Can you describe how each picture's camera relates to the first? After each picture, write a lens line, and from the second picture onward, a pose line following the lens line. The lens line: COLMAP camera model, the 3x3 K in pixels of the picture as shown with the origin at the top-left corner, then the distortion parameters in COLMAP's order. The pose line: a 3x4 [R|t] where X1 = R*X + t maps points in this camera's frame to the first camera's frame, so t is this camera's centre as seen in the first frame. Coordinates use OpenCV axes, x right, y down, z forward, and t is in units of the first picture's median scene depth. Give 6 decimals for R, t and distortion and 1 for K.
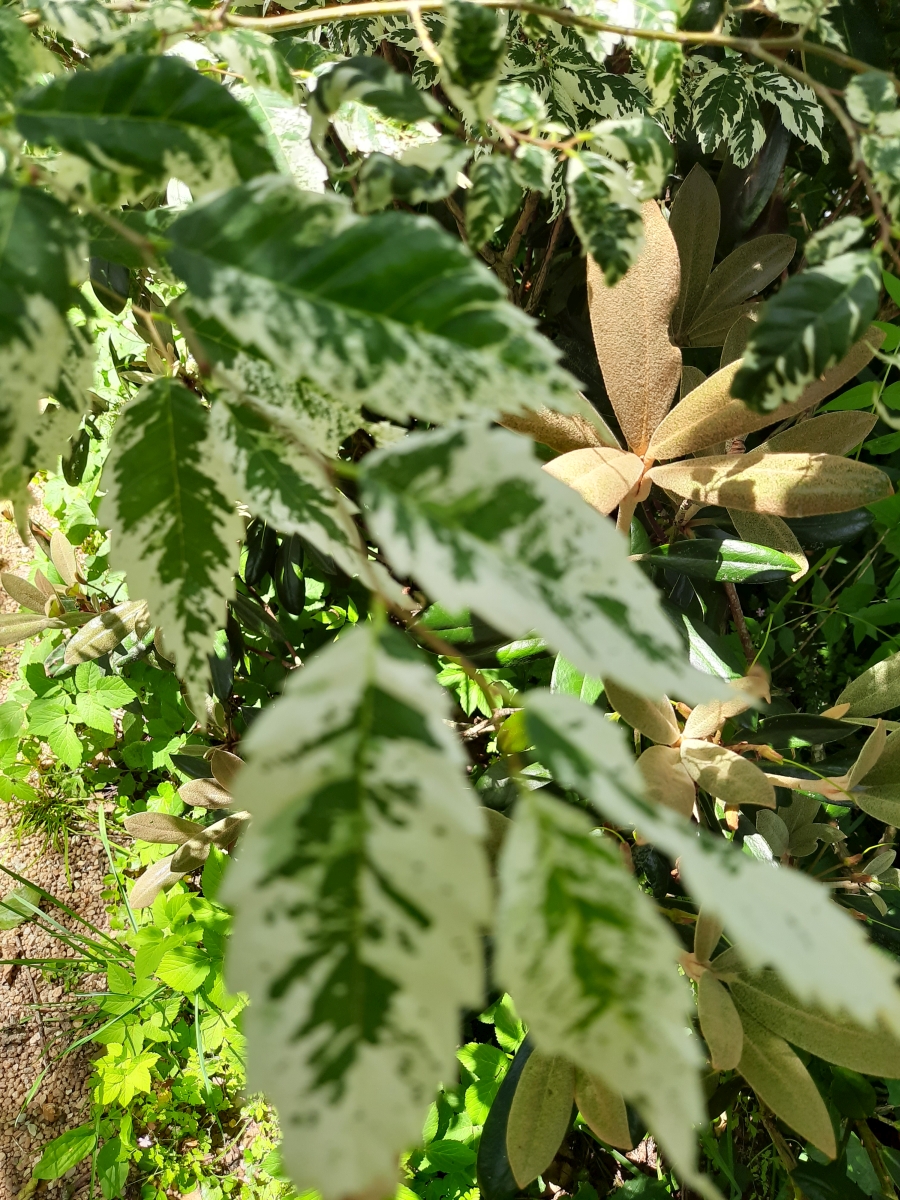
lens RADIAL K [[870.7, 0, 440.7], [0, 870.7, 602.4], [0, 0, 1]] dist [0.077147, -0.070191]
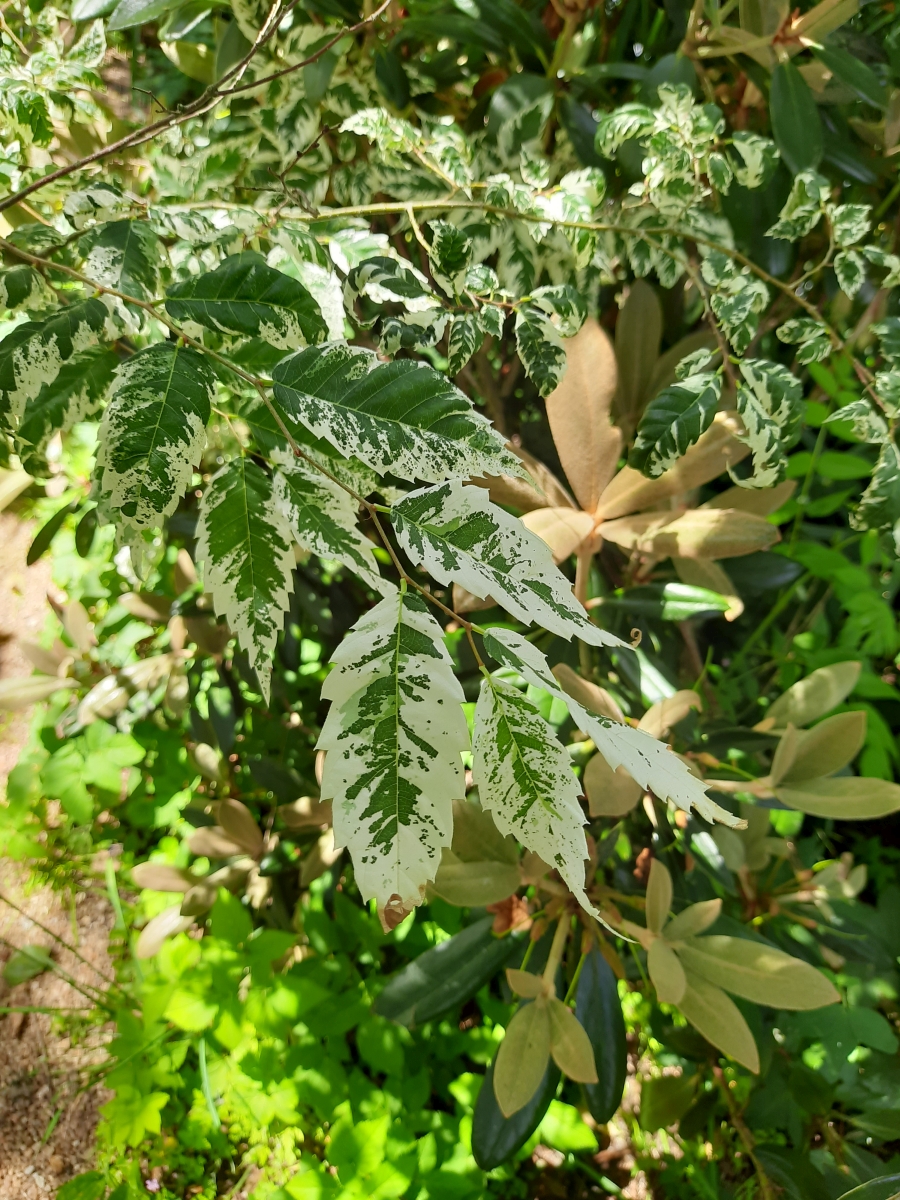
lens RADIAL K [[885.5, 0, 450.0], [0, 885.5, 600.0], [0, 0, 1]] dist [-0.008130, 0.029522]
pose [[0.999511, -0.016806, 0.026358, -0.013948], [0.019014, 0.996124, -0.085883, 0.111370], [-0.024812, 0.086343, 0.995956, -0.452877]]
